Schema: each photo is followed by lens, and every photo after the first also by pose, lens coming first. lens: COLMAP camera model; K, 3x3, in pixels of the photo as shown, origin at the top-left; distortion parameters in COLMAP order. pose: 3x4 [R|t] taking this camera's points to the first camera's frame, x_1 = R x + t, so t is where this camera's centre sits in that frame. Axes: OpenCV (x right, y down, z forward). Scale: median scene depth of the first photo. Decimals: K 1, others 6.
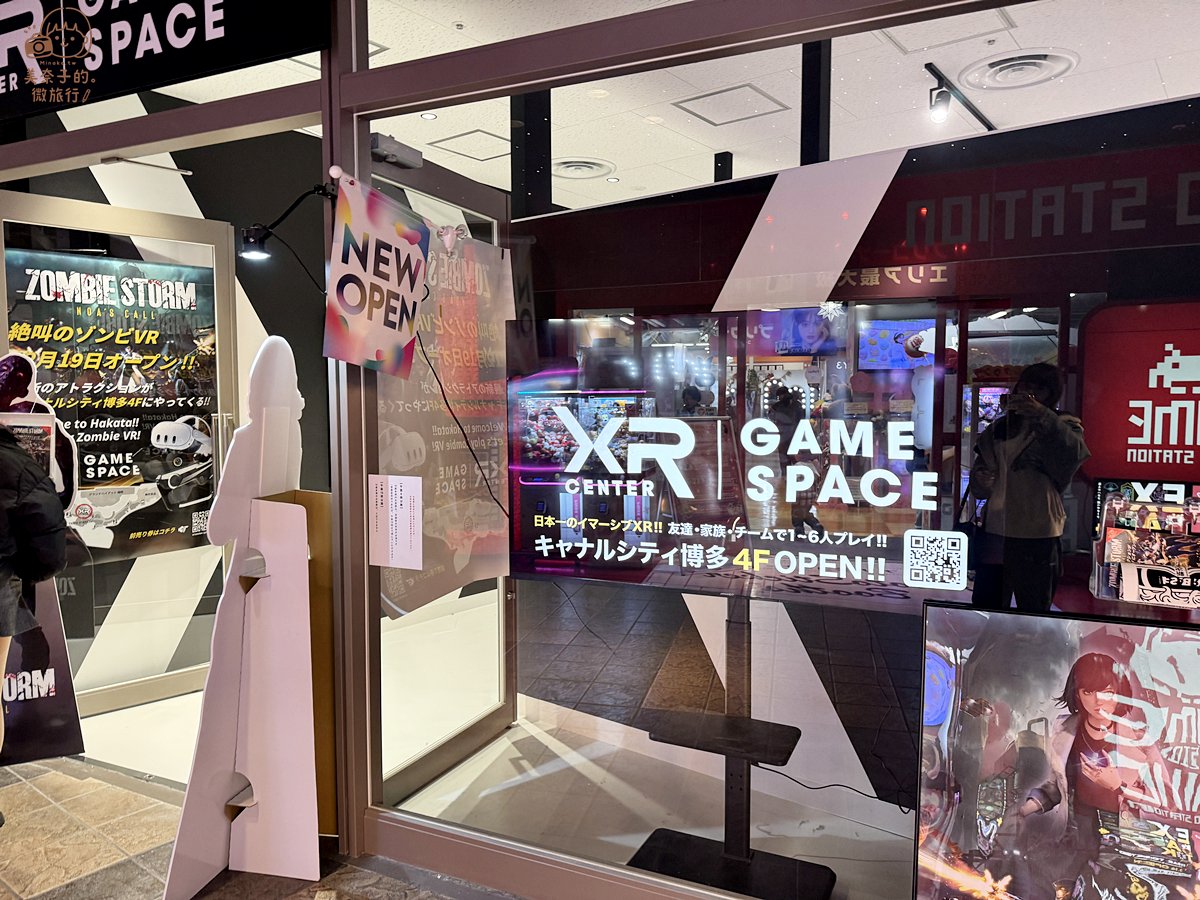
lens RADIAL K [[847.2, 0, 598.9], [0, 847.2, 462.1], [0, 0, 1]] dist [0.118023, -0.159971]
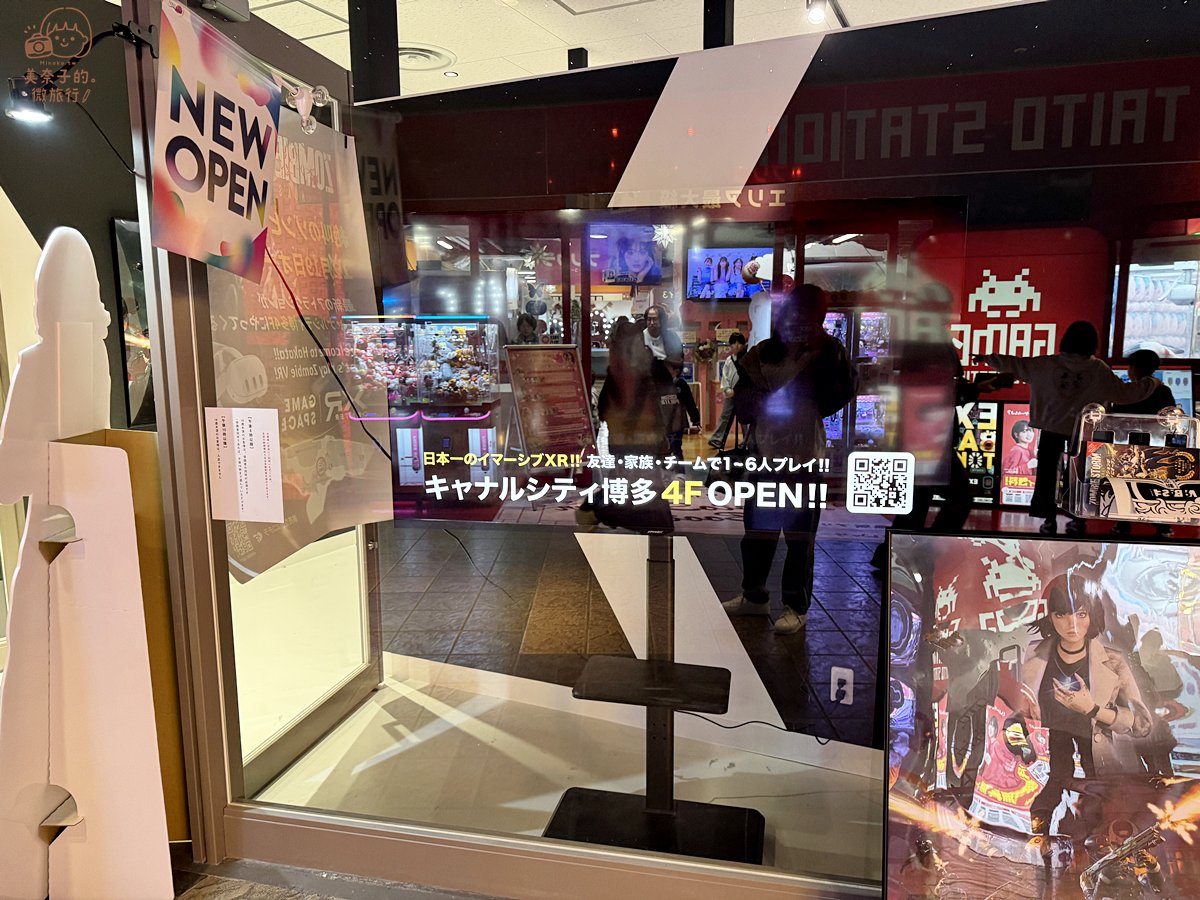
lens RADIAL K [[847.2, 0, 598.9], [0, 847.2, 462.1], [0, 0, 1]] dist [0.118023, -0.159971]
pose [[0.975974, -0.036547, 0.214802, -0.083419], [0.019729, 0.996606, 0.079926, 0.008095], [-0.216994, -0.073768, 0.973382, 0.128636]]
